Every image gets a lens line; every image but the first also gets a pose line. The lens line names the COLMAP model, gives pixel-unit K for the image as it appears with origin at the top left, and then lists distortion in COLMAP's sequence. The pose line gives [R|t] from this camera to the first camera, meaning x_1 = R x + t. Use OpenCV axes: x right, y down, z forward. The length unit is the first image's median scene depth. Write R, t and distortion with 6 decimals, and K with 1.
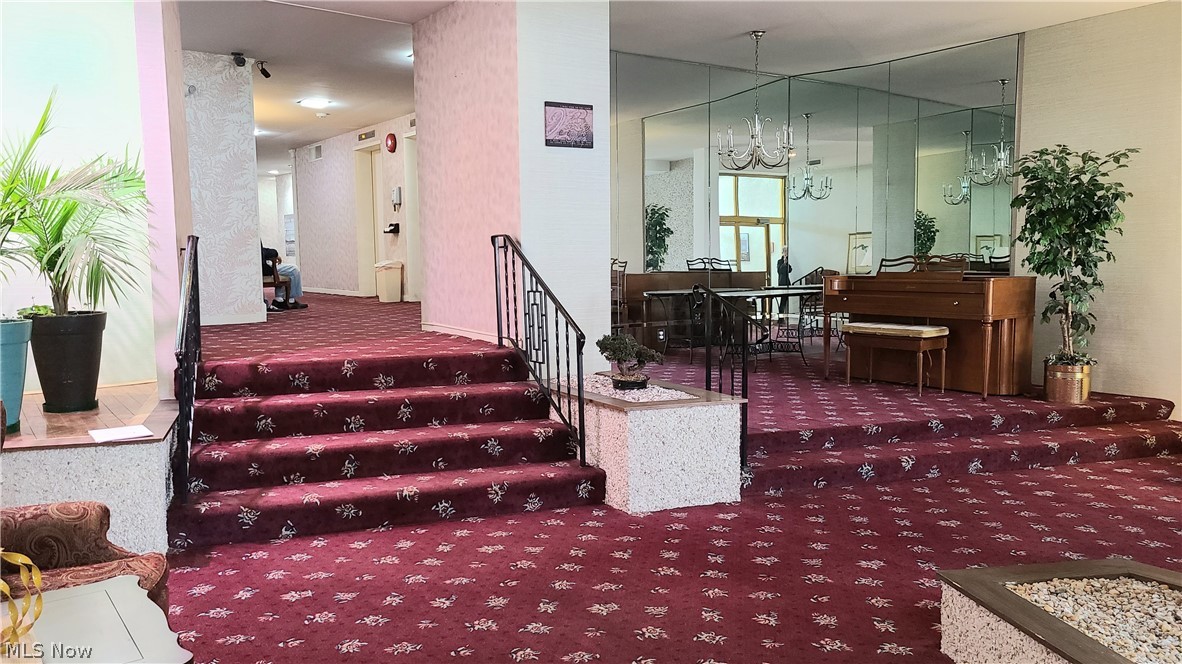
lens RADIAL K [[873.9, 0, 591.3], [0, 873.9, 336.1], [0, 0, 1]] dist [0.052087, -0.006943]
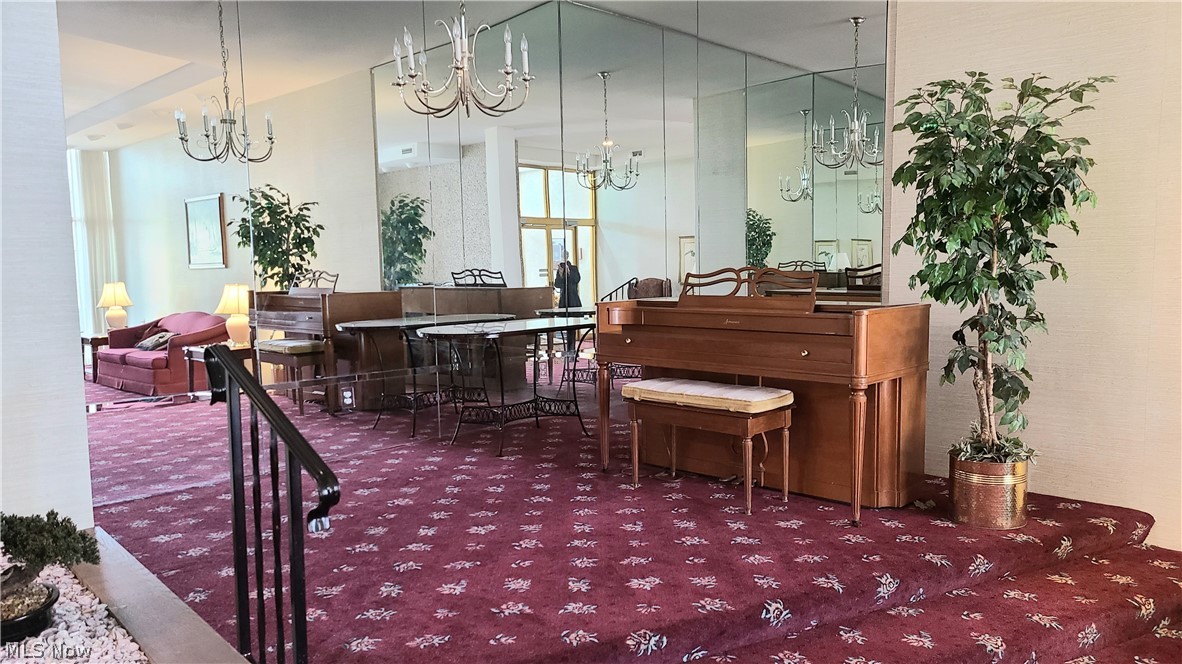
lens RADIAL K [[873.9, 0, 591.3], [0, 873.9, 336.1], [0, 0, 1]] dist [0.052087, -0.006943]
pose [[0.986240, -0.016056, 0.164538, 0.186743], [0.017286, 0.999832, -0.006044, -0.047552], [-0.164413, 0.008805, 0.986352, 0.469174]]
